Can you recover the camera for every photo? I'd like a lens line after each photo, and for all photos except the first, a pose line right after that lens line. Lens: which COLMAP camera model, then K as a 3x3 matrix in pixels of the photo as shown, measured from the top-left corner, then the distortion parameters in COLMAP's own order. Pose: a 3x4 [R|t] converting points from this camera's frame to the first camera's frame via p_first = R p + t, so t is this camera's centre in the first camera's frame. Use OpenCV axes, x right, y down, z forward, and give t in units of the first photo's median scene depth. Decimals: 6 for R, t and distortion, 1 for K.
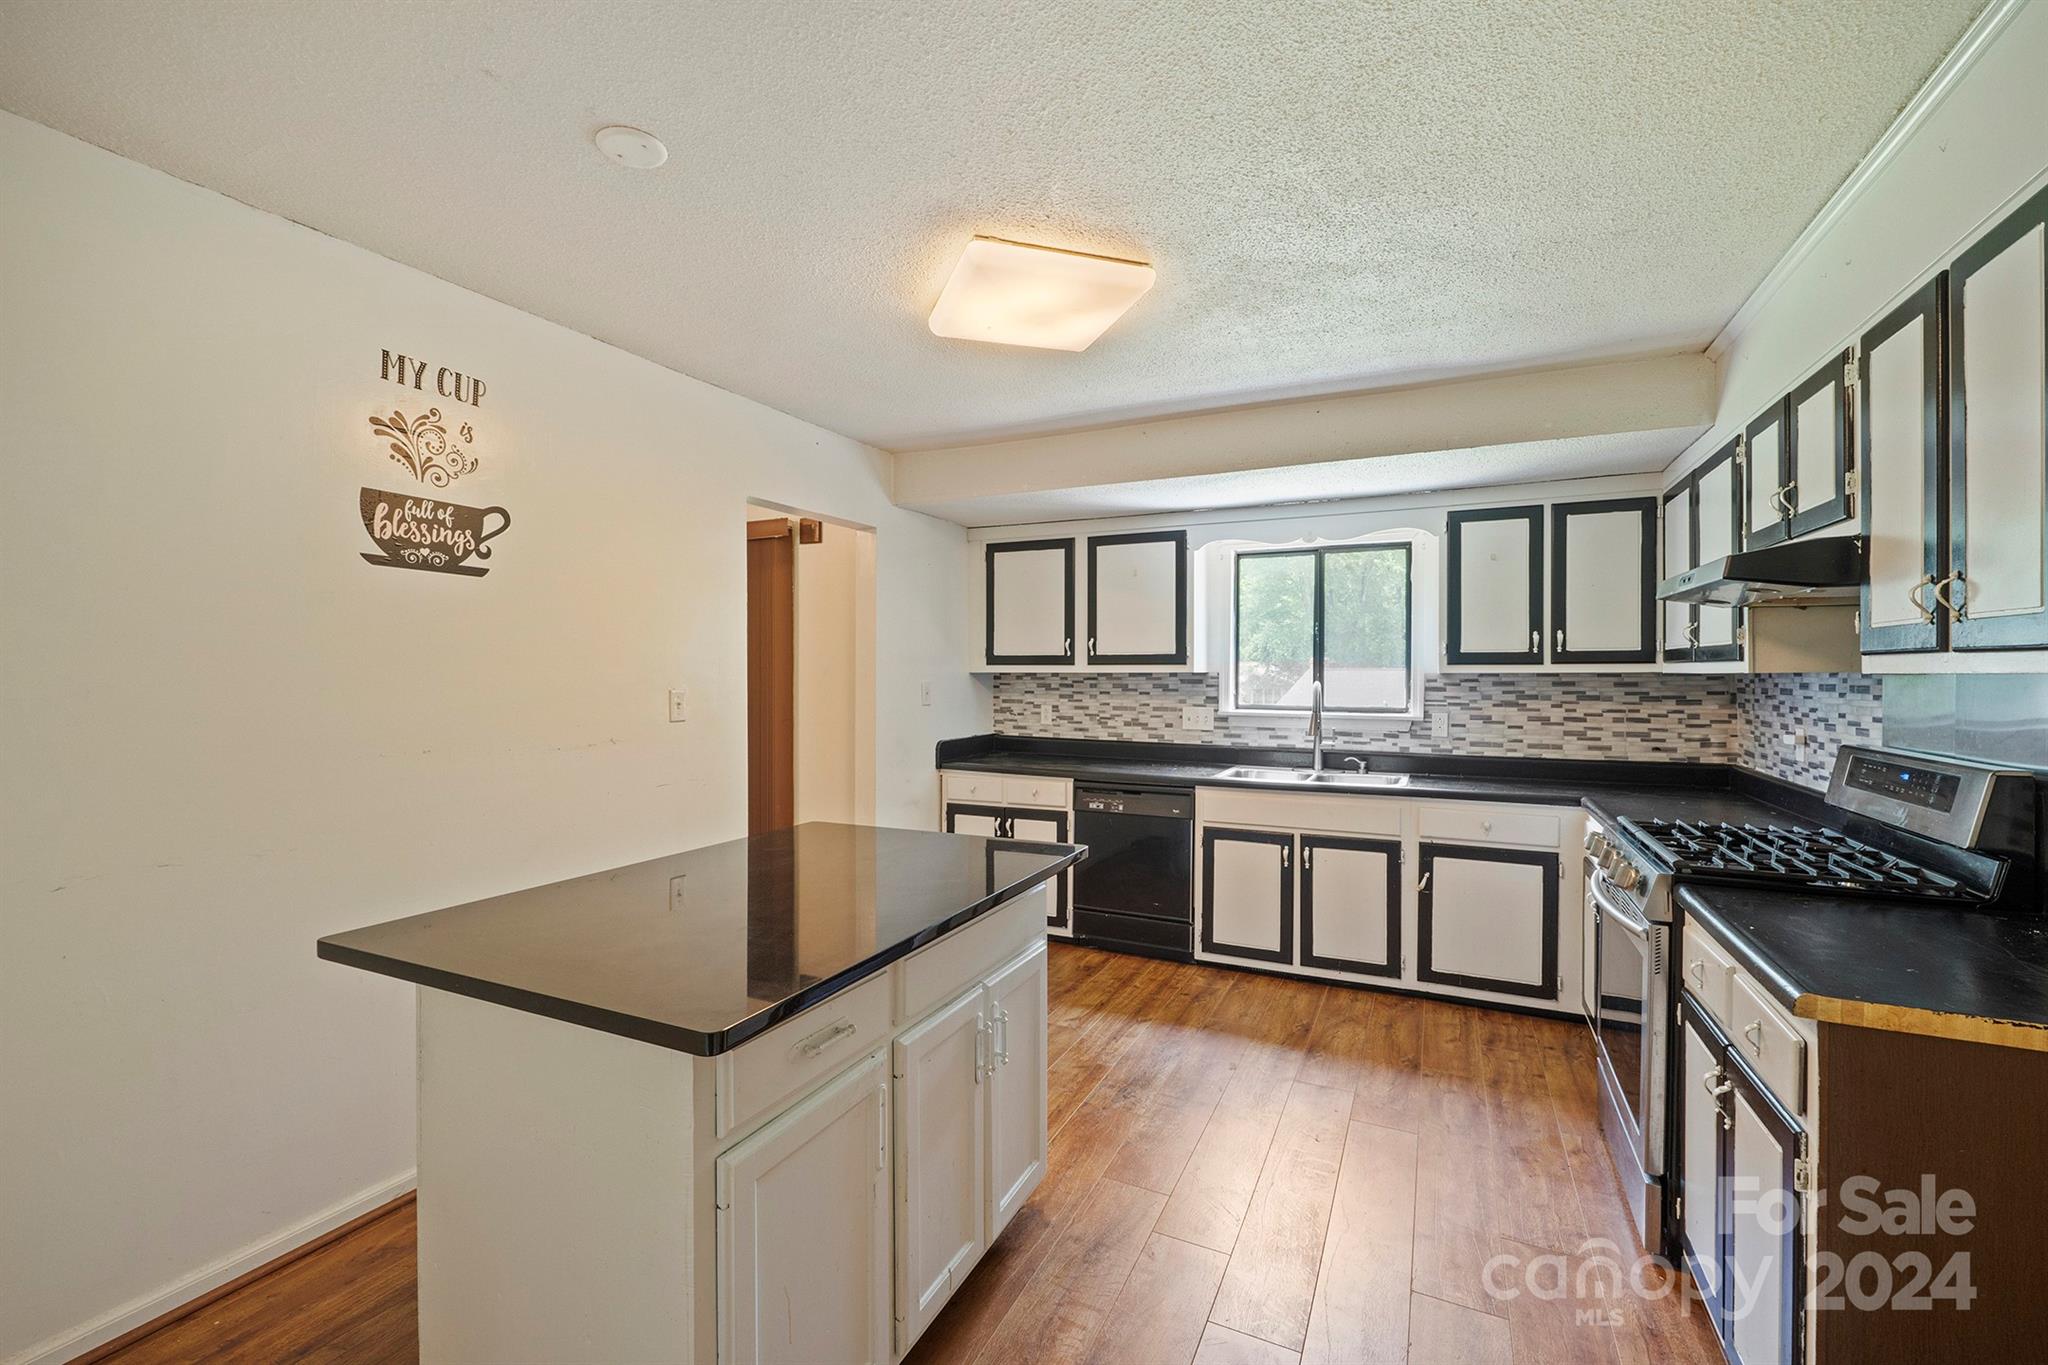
lens RADIAL K [[866.2, 0, 1025.5], [0, 866.2, 676.9], [0, 0, 1]] dist [-0.000456, -0.001961]
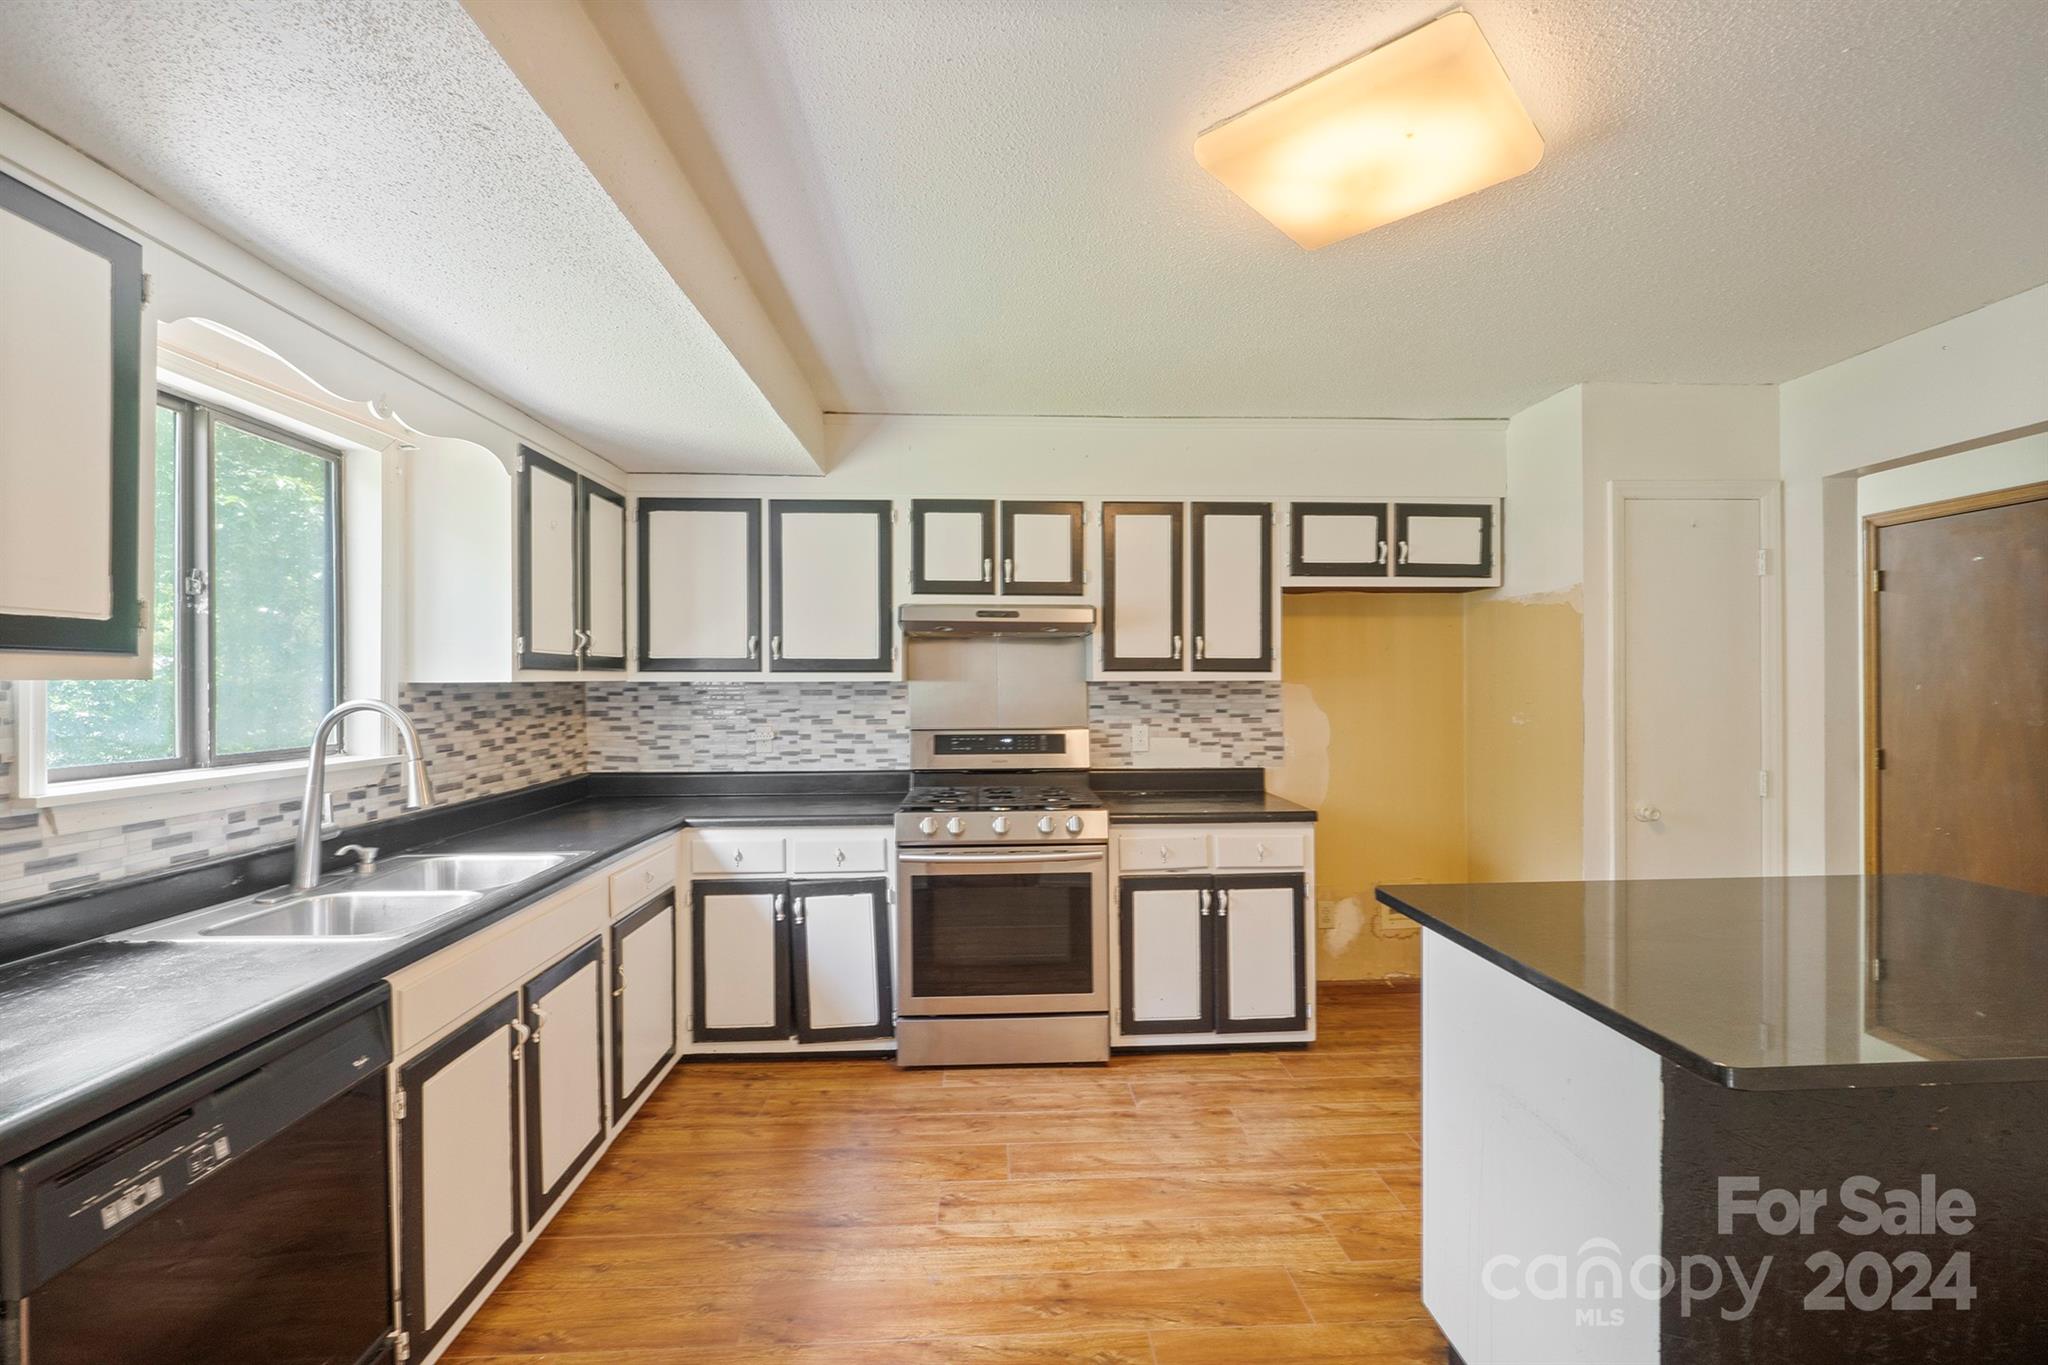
lens RADIAL K [[866.2, 0, 1022.1], [0, 866.2, 677.8], [0, 0, 1]] dist [-0.000456, -0.001961]
pose [[-0.473295, 0.006014, 0.880883, -0.268611], [0.006223, 0.999975, -0.003483, -0.002452], [-0.880882, 0.003834, -0.473321, 0.897463]]
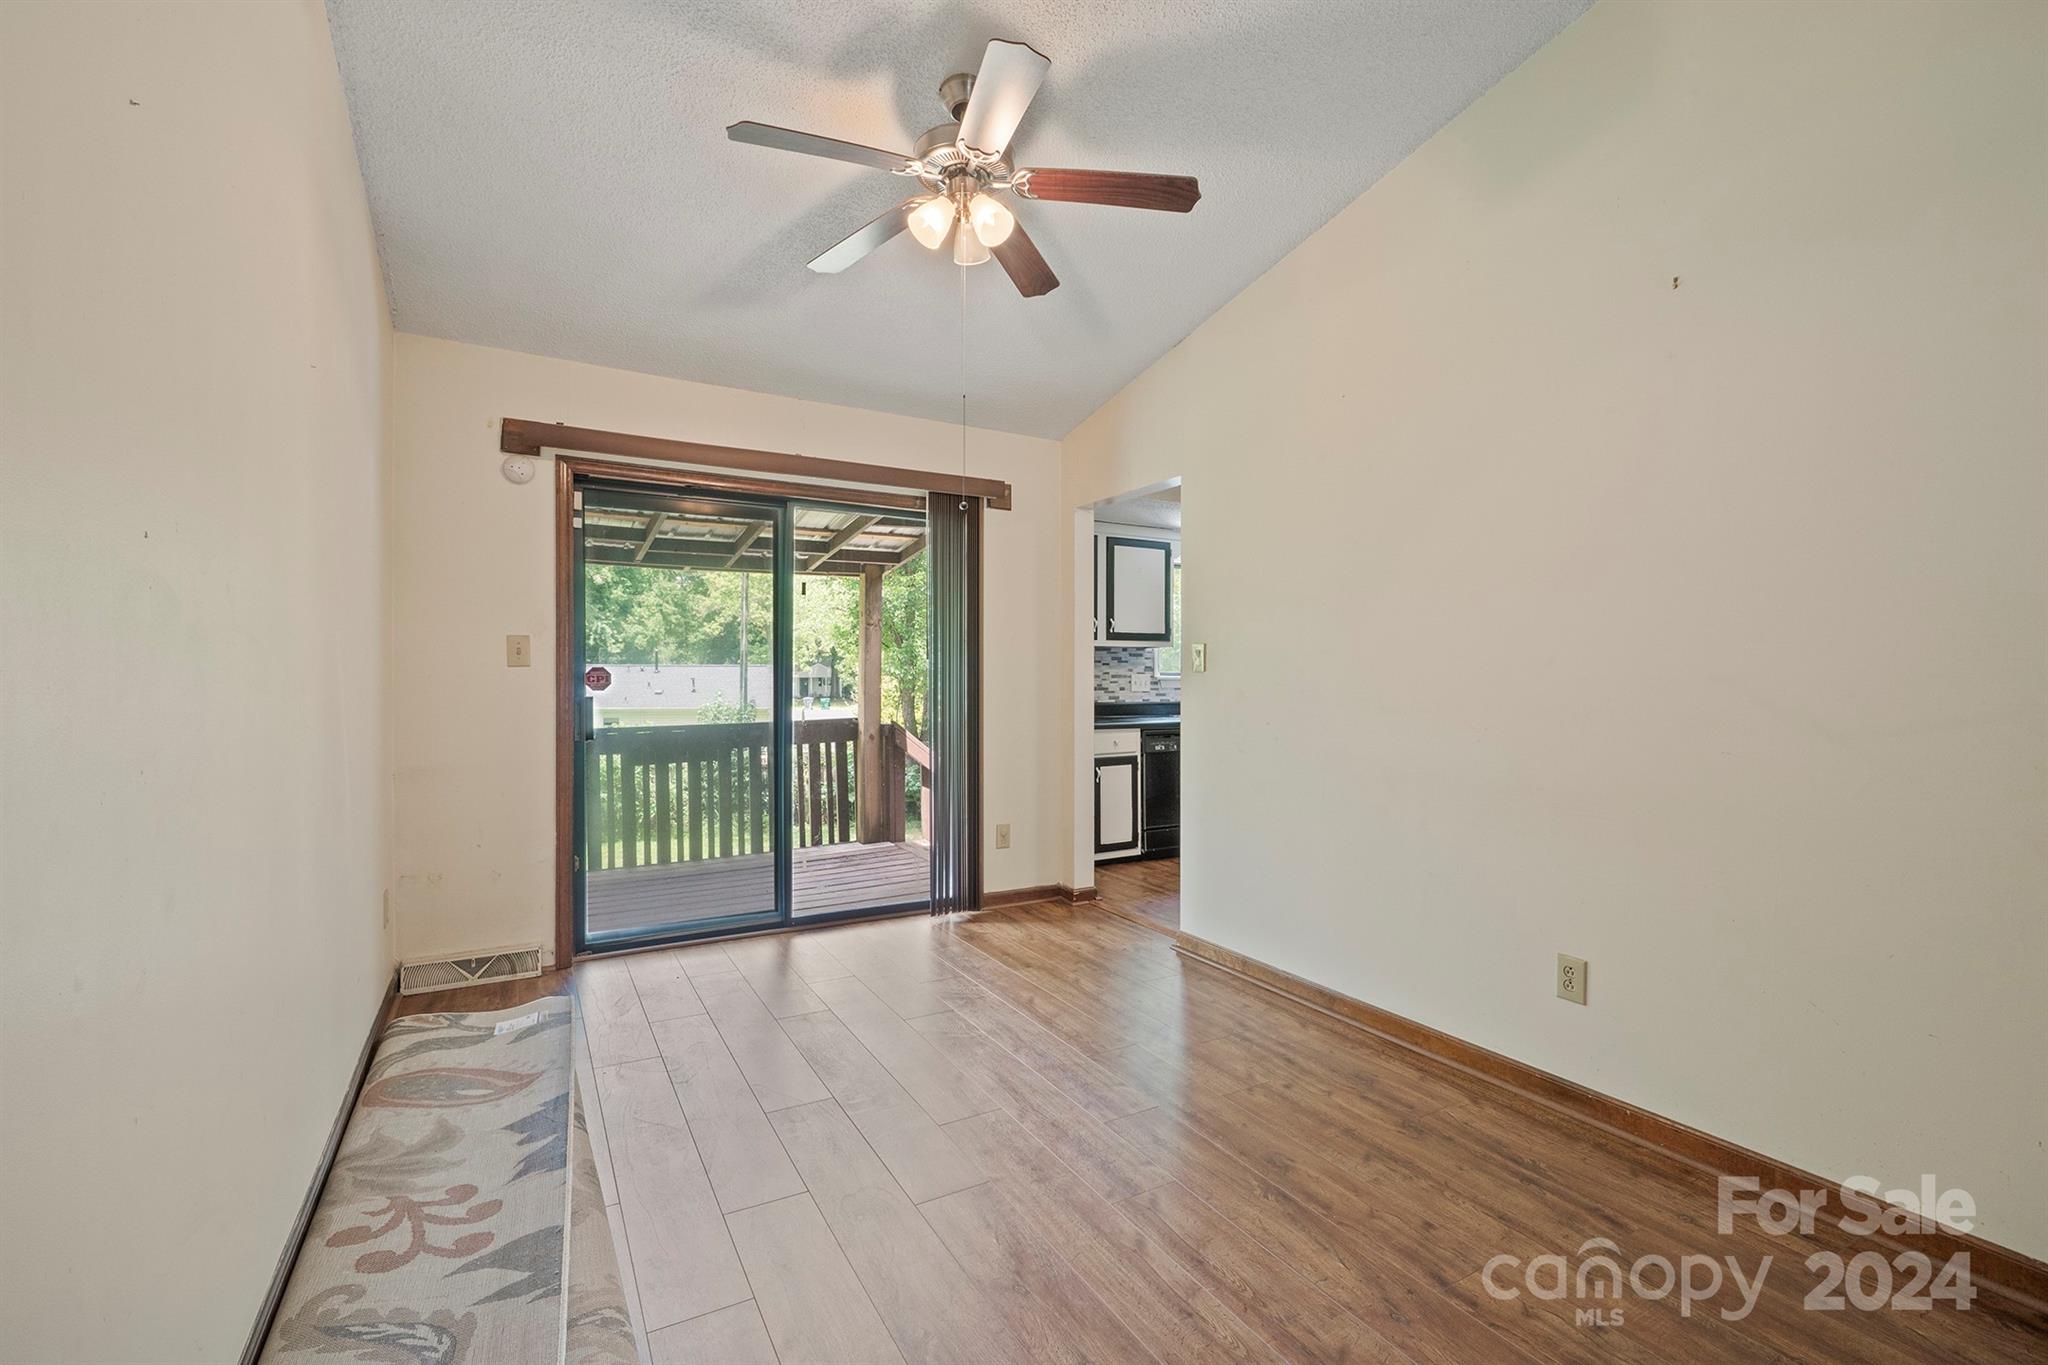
lens RADIAL K [[866.2, 0, 997.5], [0, 866.2, 664.2], [0, 0, 1]] dist [-0.000456, -0.001961]
pose [[0.580772, 0.007936, 0.814028, -1.133611], [0.004484, 0.999906, -0.012947, 0.039784], [-0.814054, 0.011170, 0.580682, 0.446774]]
